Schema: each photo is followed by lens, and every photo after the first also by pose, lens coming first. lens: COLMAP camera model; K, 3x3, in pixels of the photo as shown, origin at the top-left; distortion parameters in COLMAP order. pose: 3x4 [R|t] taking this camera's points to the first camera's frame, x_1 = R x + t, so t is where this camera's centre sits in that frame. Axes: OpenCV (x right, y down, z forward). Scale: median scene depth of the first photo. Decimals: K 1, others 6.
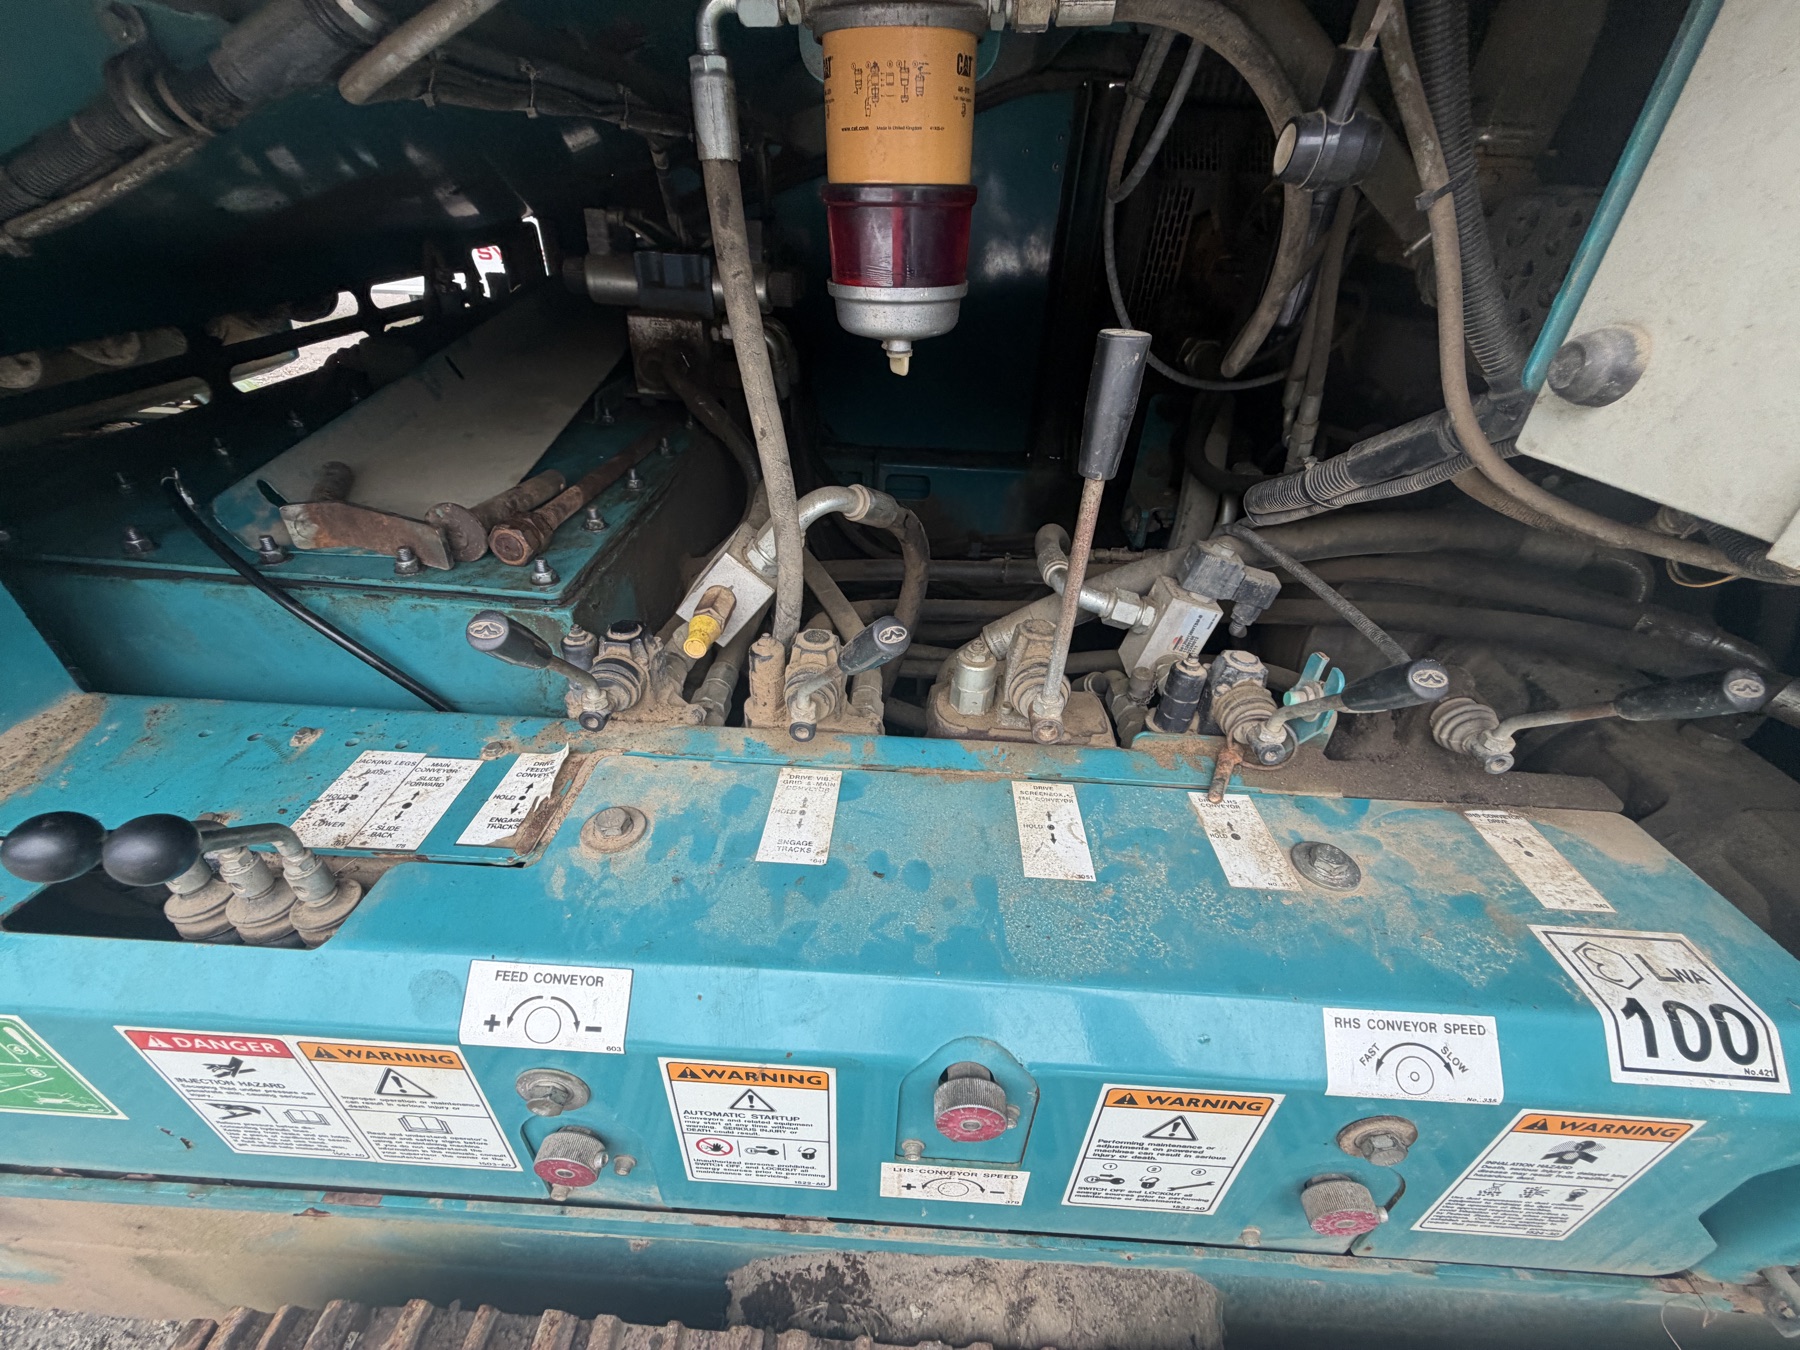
lens RADIAL K [[708.7, 0, 902.2], [0, 708.7, 667.7], [0, 0, 1]] dist [-0.000889, 0.000014]
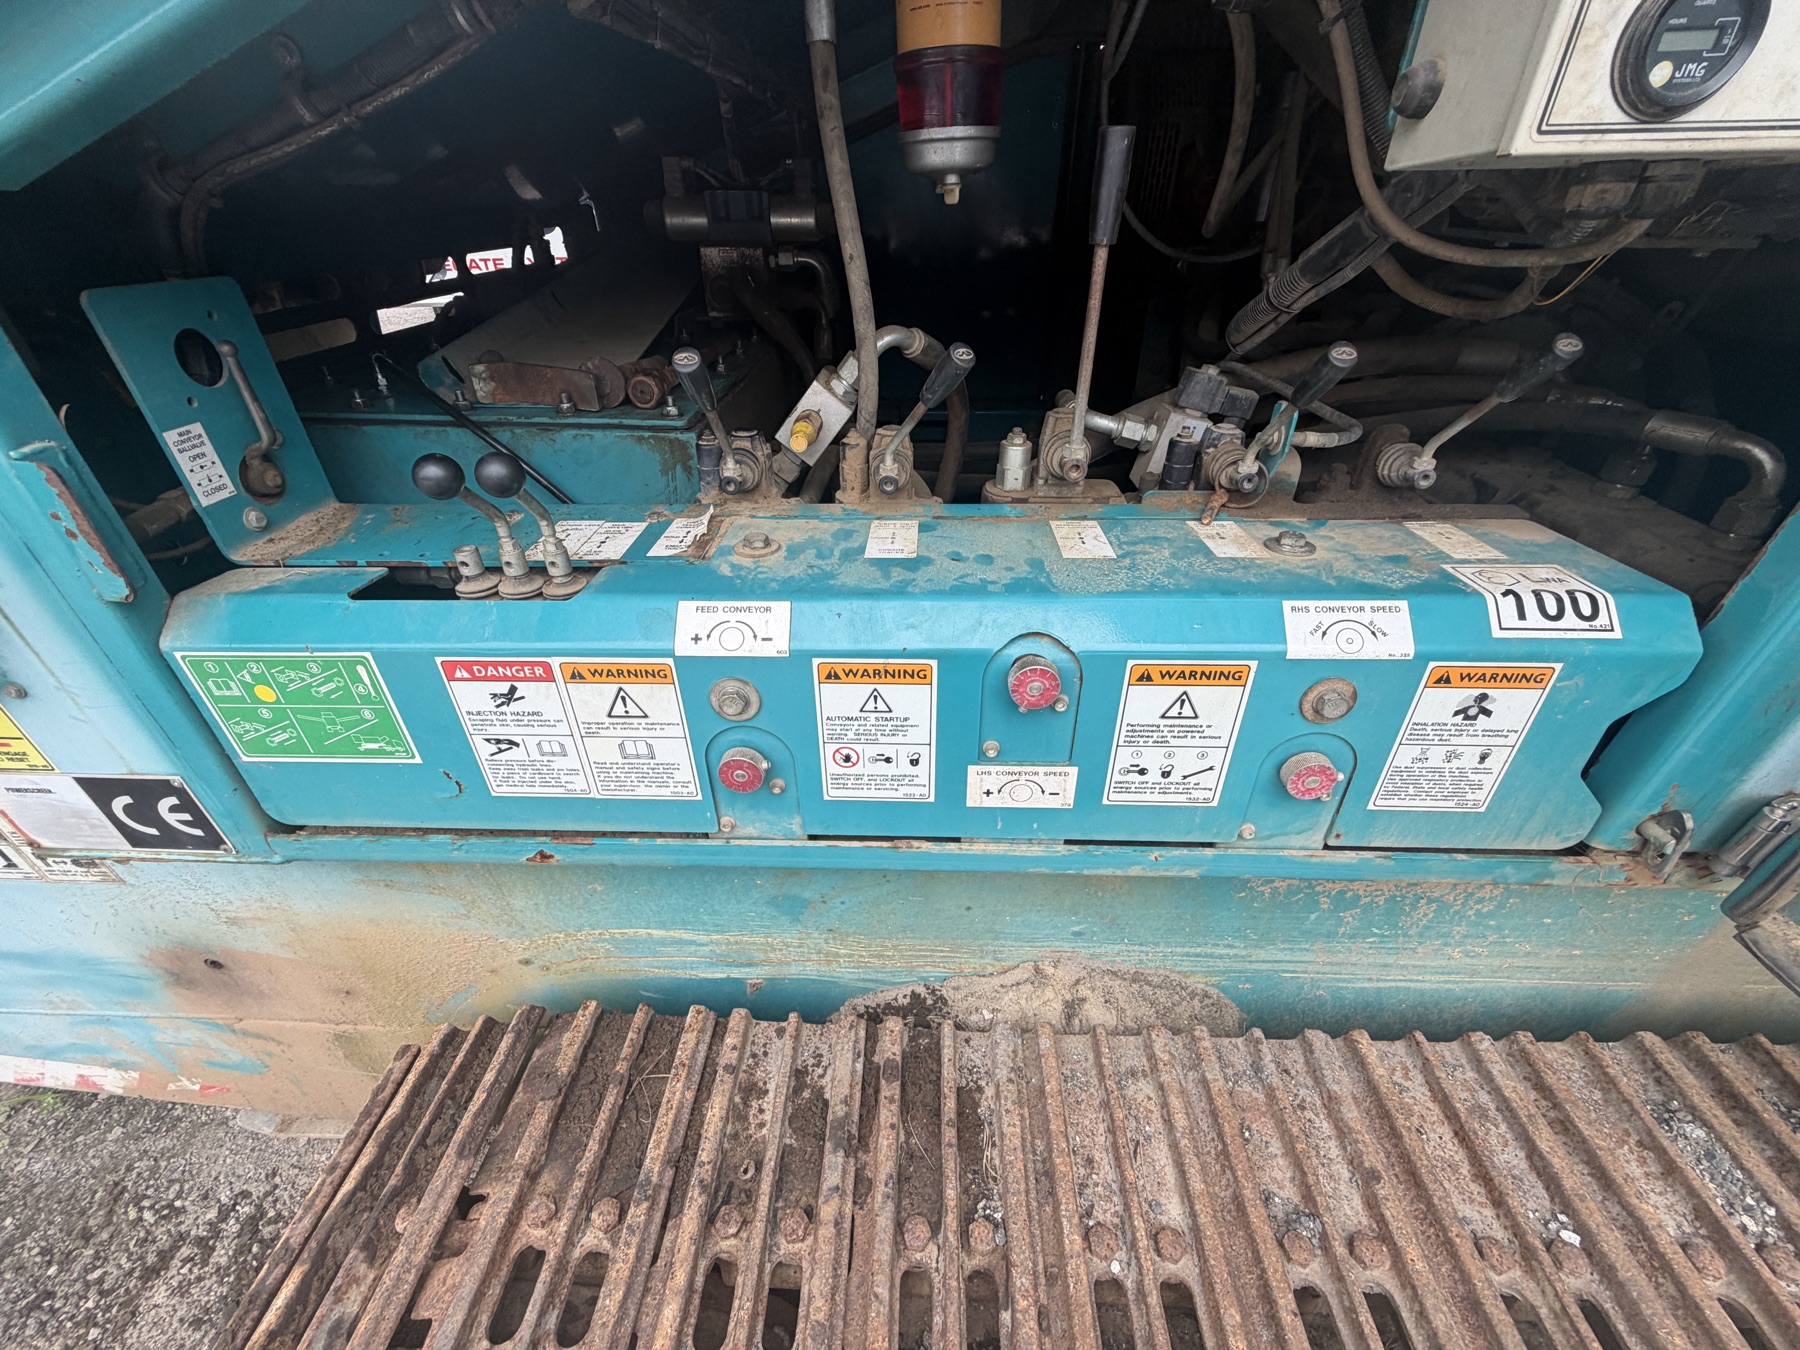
lens RADIAL K [[708.7, 0, 902.2], [0, 708.7, 667.7], [0, 0, 1]] dist [-0.000889, 0.000014]
pose [[0.998660, -0.044572, -0.026284, -0.108483], [0.044280, 0.998952, -0.011608, 0.504765], [0.026773, 0.010428, 0.999587, -0.358571]]
